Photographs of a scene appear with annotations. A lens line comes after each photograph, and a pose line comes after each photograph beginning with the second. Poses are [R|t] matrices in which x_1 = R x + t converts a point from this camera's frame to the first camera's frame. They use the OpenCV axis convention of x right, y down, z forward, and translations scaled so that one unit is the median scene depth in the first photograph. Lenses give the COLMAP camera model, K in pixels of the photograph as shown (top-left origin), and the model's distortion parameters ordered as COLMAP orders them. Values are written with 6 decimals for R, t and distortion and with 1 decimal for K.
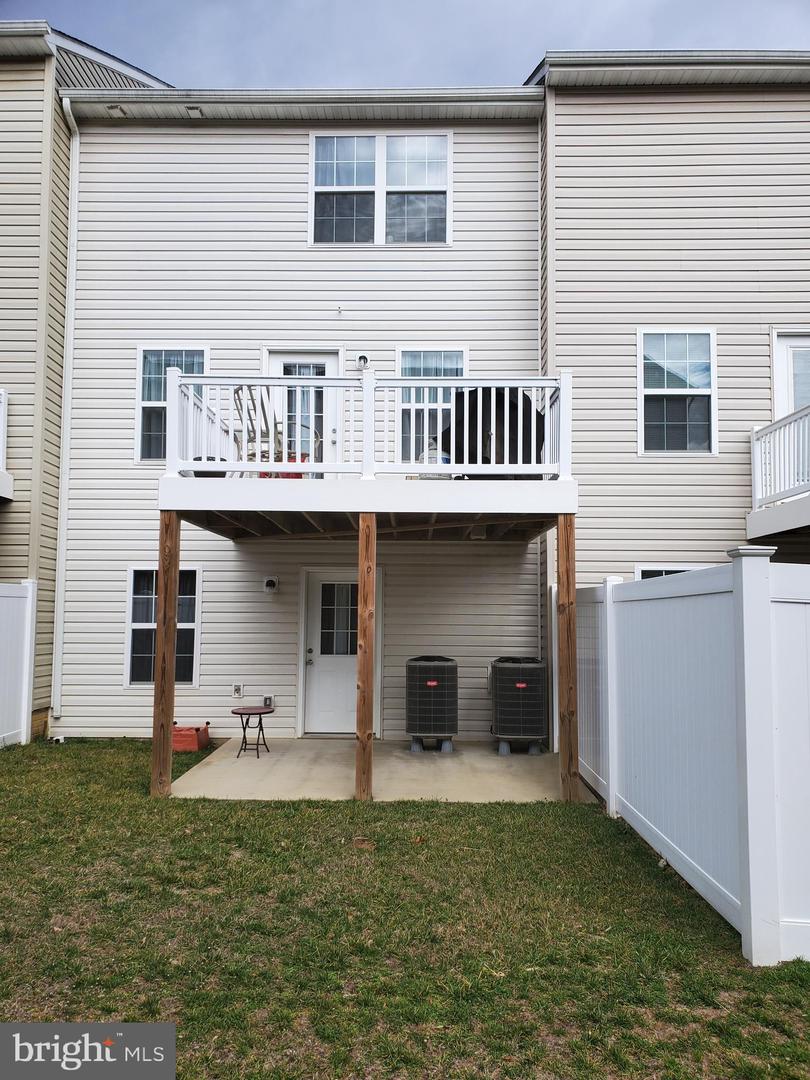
lens RADIAL K [[844.4, 0, 400.6], [0, 844.4, 553.0], [0, 0, 1]] dist [0.070287, -0.095015]
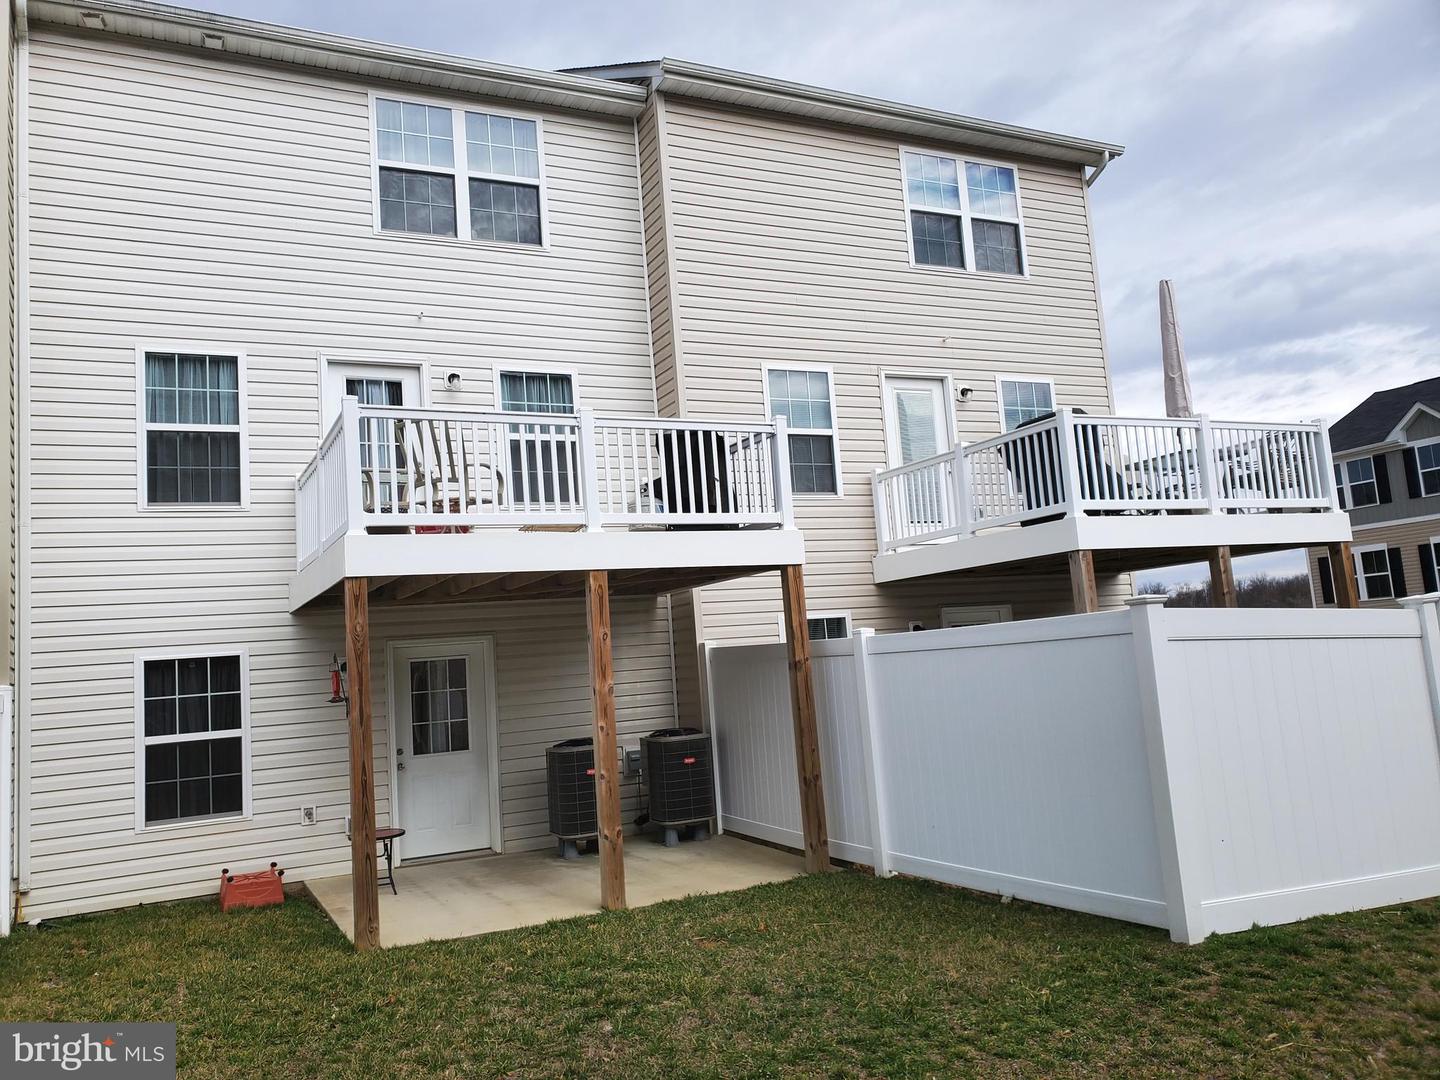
lens RADIAL K [[1125.9, 0, 720.1], [0, 1125.9, 522.9], [0, 0, 1]] dist [0.070287, -0.095015]
pose [[0.888068, -0.012366, 0.459547, -0.323556], [0.045296, 0.997128, -0.060704, -0.014877], [-0.457476, 0.074725, 0.886077, -0.058534]]
